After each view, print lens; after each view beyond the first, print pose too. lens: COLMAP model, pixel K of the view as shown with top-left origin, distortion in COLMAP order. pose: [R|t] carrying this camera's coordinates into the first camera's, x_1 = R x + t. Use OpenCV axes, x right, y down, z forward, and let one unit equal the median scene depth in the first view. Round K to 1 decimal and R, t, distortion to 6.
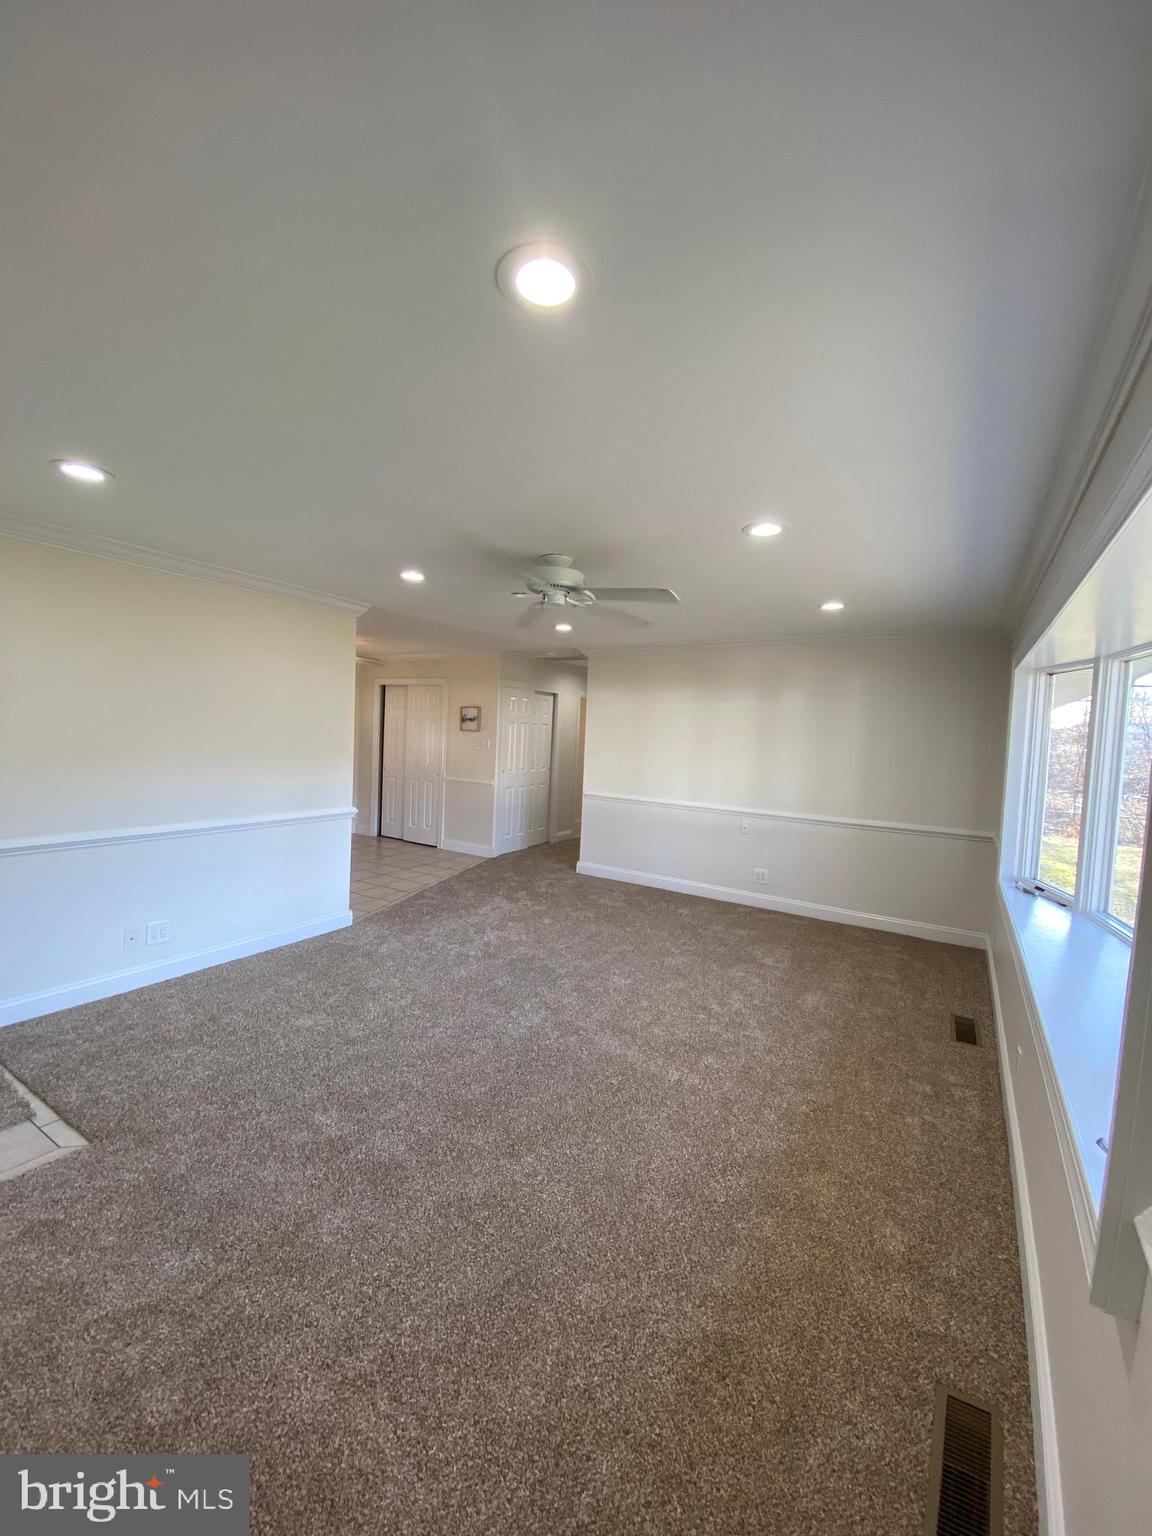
lens RADIAL K [[627.5, 0, 574.7], [0, 627.5, 770.0], [0, 0, 1]] dist [0.010445, -0.000503]
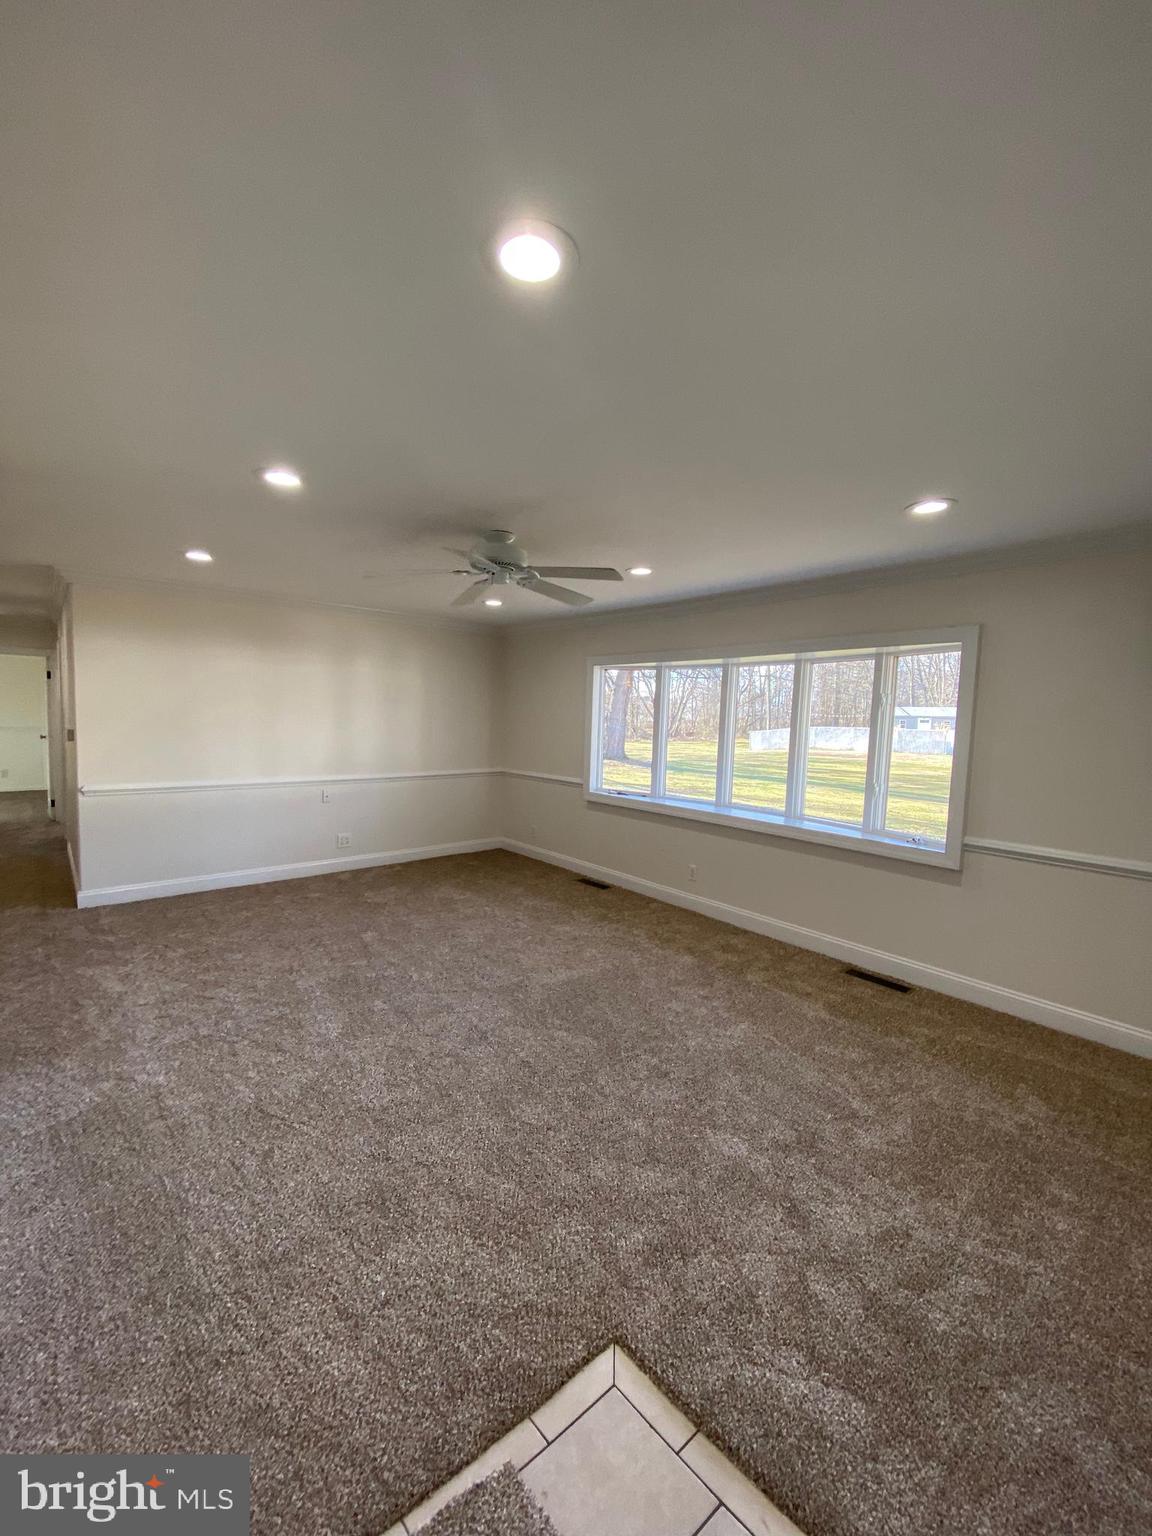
lens RADIAL K [[627.5, 0, 582.0], [0, 627.5, 757.6], [0, 0, 1]] dist [0.010445, -0.000503]
pose [[0.302619, -0.106427, 0.947151, -0.631675], [0.051978, 0.994110, 0.095096, -0.047269], [-0.951693, 0.020453, 0.306369, 0.378360]]
